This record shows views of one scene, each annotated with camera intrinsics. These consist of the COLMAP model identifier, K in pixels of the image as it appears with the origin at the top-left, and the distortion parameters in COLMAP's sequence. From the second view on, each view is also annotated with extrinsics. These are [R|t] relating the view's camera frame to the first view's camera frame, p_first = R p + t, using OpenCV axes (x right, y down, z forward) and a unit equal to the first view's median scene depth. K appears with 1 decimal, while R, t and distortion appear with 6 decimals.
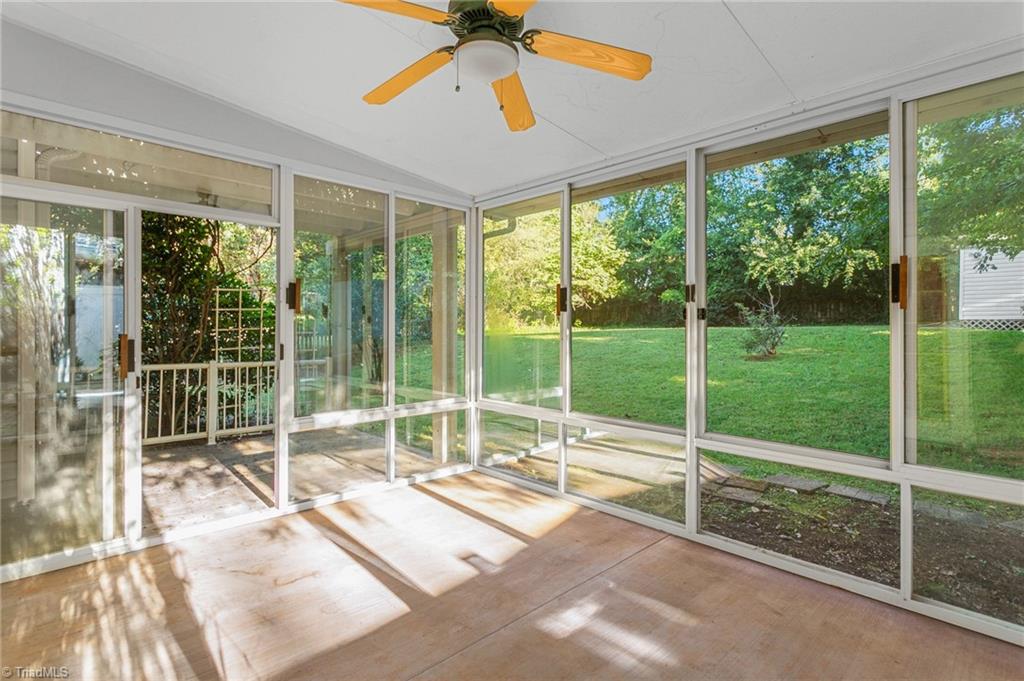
lens RADIAL K [[495.4, 0, 521.9], [0, 495.4, 334.3], [0, 0, 1]] dist [0.007374, 0.000690]
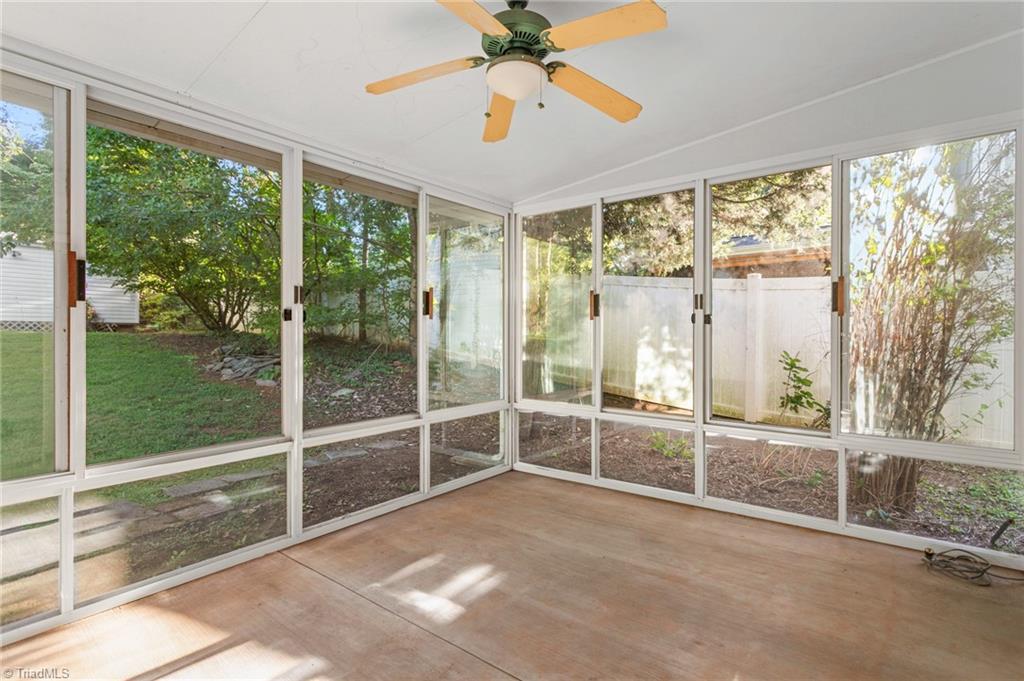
lens RADIAL K [[495.4, 0, 521.9], [0, 495.4, 334.3], [0, 0, 1]] dist [0.007374, 0.000690]
pose [[-0.142205, 0.000833, 0.989837, -0.683875], [0.004303, 0.999991, -0.000223, 0.001386], [-0.989828, 0.004228, -0.142208, 0.684532]]
